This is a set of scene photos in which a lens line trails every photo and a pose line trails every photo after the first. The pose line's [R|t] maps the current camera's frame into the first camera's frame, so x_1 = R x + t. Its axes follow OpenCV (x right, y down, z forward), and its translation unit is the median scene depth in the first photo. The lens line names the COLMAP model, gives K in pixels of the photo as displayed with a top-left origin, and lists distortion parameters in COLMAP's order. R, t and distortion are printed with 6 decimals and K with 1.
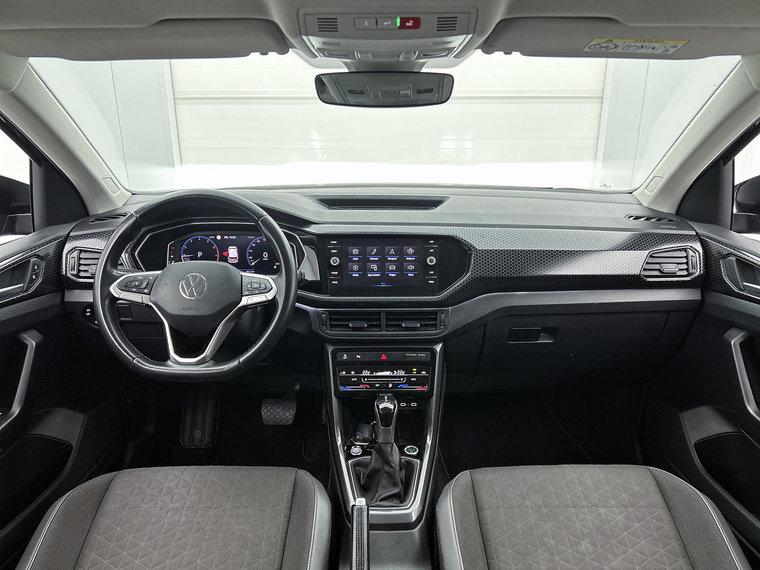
lens RADIAL K [[566.5, 0, 380.0], [0, 566.5, 285.0], [0, 0, 1]] dist [0.036051, 0.000153]
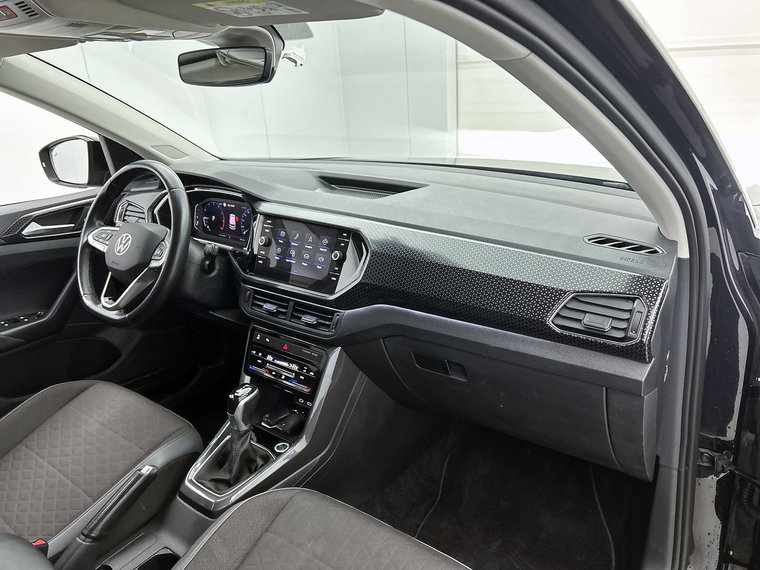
lens RADIAL K [[576.7, 0, 380.0], [0, 576.7, 285.0], [0, 0, 1]] dist [0.048403, -0.059668]
pose [[0.789620, 0.184743, -0.585125, 0.687793], [-0.149184, 0.982786, 0.108975, -0.106641], [0.595185, 0.001243, 0.803588, 0.308803]]
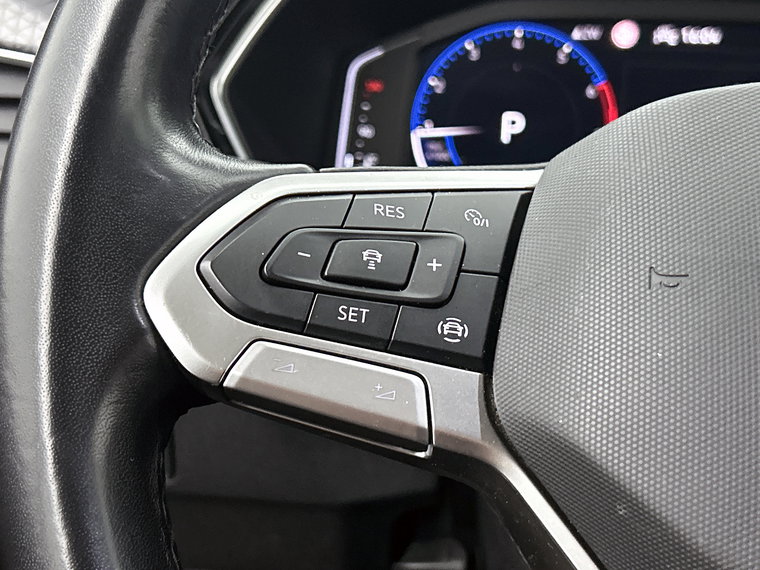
lens RADIAL K [[1140.9, 0, 380.0], [0, 1140.9, 285.0], [0, 0, 1]] dist [0.202437, 0.004166]
pose [[0.995103, 0.047291, -0.086794, -0.353902], [-0.048598, 0.998734, -0.013004, 0.004491], [0.086069, 0.017158, 0.996141, 0.682572]]
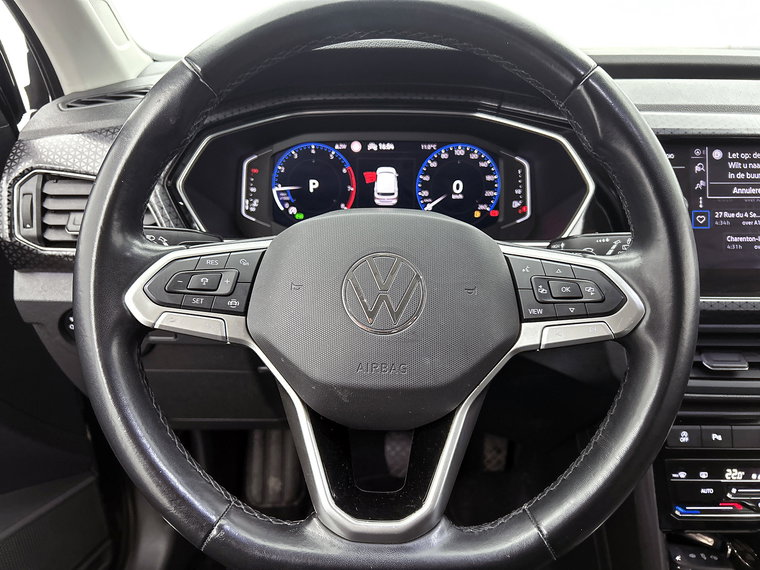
lens RADIAL K [[576.7, 0, 380.0], [0, 576.7, 285.0], [0, 0, 1]] dist [0.048403, -0.059668]
pose [[0.999856, 0.006697, -0.015623, -0.280020], [-0.004655, 0.991853, 0.127304, -0.037497], [0.016348, -0.127213, 0.991741, 0.587179]]
